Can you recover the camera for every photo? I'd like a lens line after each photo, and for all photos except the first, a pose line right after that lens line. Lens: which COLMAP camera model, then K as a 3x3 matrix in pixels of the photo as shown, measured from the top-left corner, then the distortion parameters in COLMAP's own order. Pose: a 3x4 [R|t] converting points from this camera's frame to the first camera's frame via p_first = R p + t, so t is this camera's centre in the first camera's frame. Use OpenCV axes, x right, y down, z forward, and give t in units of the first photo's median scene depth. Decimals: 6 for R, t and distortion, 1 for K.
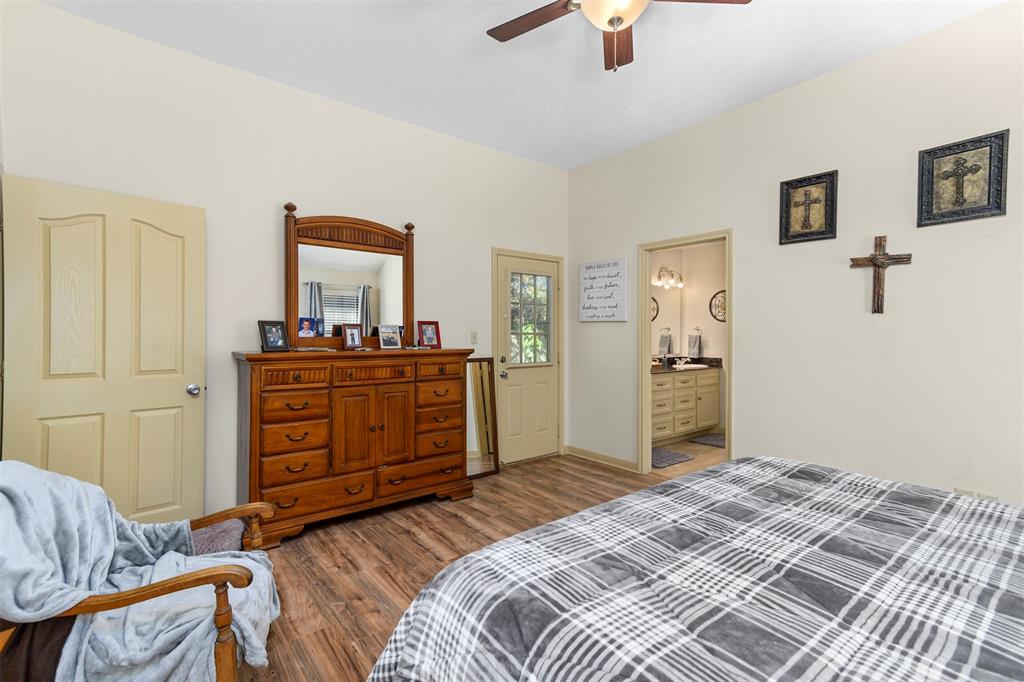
lens RADIAL K [[470.1, 0, 515.7], [0, 470.1, 332.6], [0, 0, 1]] dist [0.015580, 0.001676]
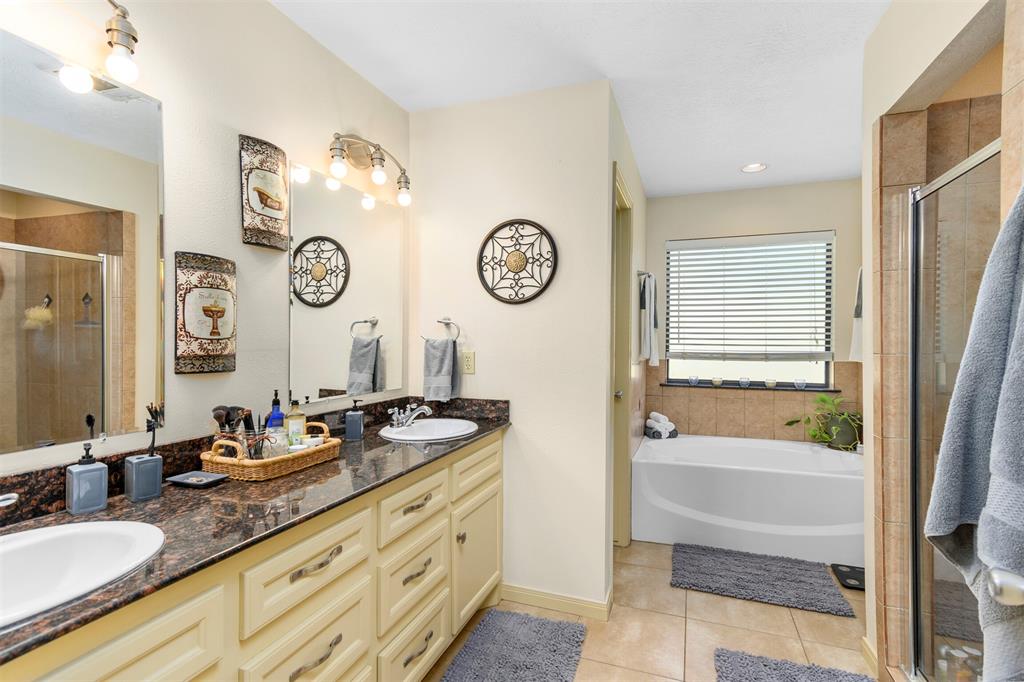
lens RADIAL K [[497.0, 0, 514.3], [0, 497.0, 342.0], [0, 0, 1]] dist [0.001234, 0.000799]
pose [[0.850990, 0.003920, 0.525168, 0.373269], [-0.004437, 0.999990, -0.000275, 0.012354], [-0.525163, -0.002096, 0.850999, 1.062771]]
